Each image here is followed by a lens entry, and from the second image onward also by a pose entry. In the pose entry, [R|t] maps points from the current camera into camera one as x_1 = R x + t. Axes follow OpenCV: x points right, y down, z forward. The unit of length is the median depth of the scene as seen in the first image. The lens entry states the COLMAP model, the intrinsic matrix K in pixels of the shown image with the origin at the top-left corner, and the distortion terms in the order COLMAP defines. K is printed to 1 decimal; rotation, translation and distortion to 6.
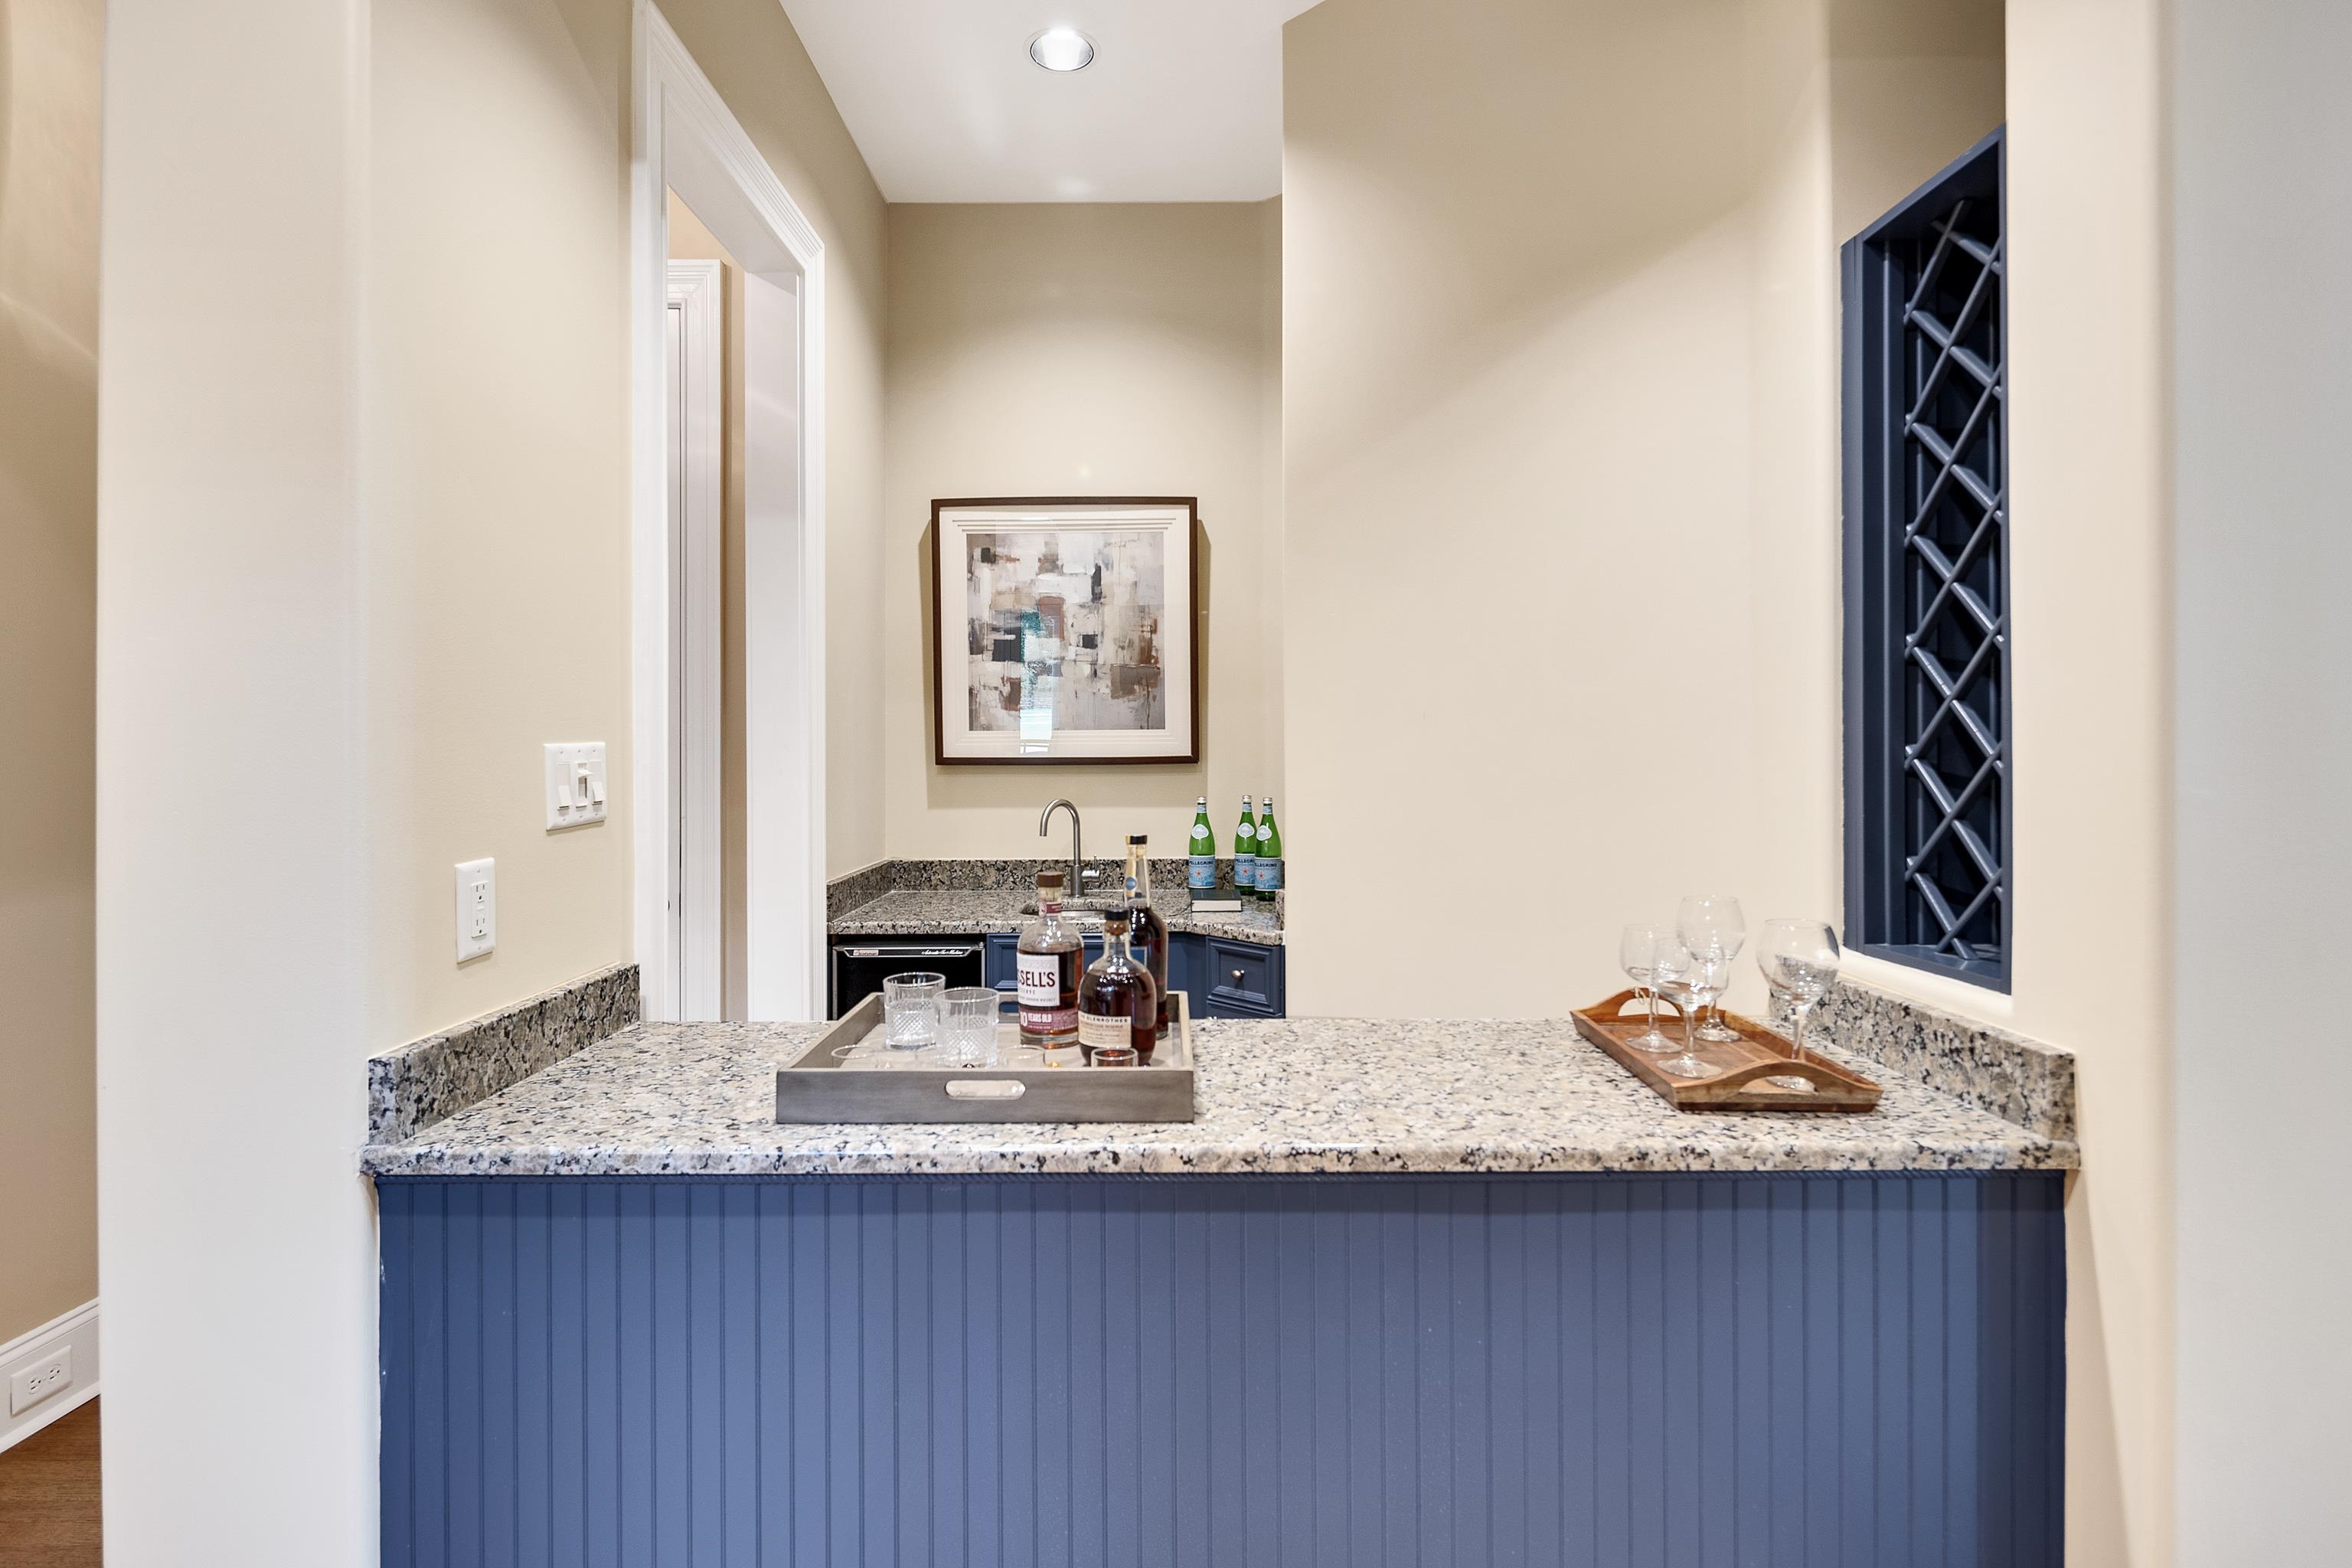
lens RADIAL K [[1137.4, 0, 1178.8], [0, 1137.4, 771.9], [0, 0, 1]] dist [0.006783, -0.005880]
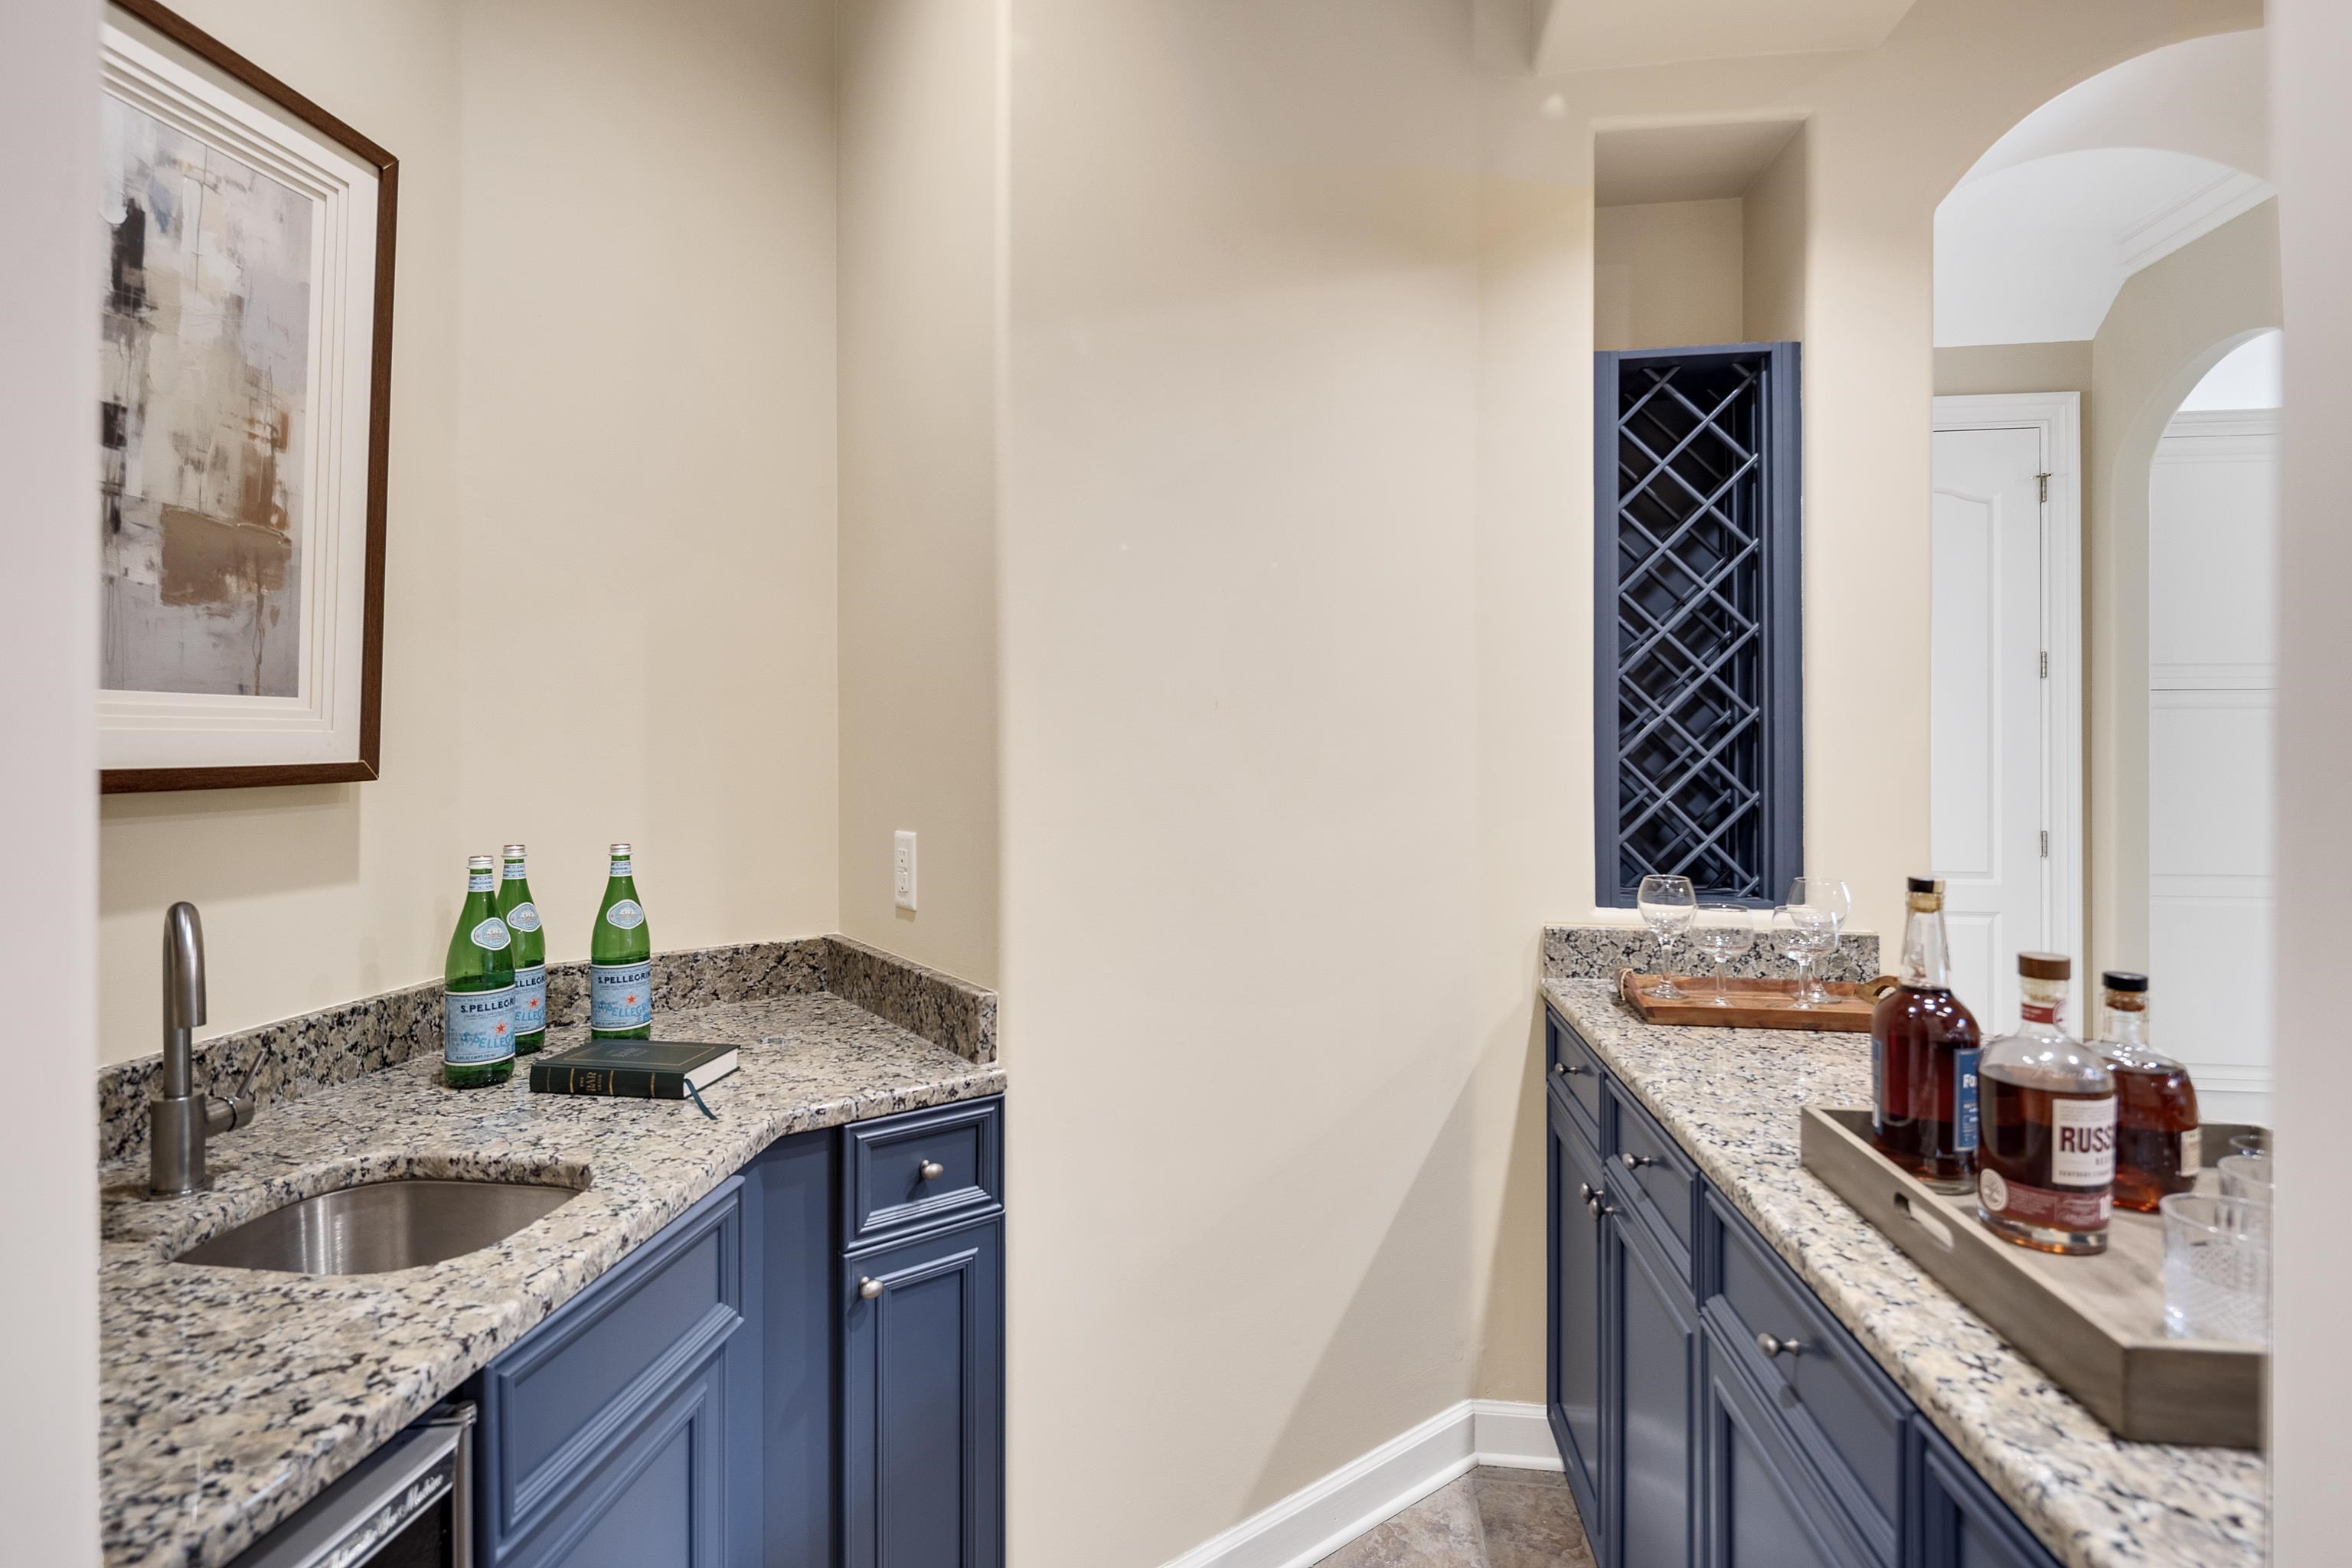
lens RADIAL K [[1137.4, 0, 1173.0], [0, 1137.4, 760.7], [0, 0, 1]] dist [0.006783, -0.005880]
pose [[0.134835, -0.006331, 0.990848, -0.367498], [0.018948, 0.999813, 0.003810, -0.011198], [-0.990687, 0.018261, 0.134930, 0.649291]]
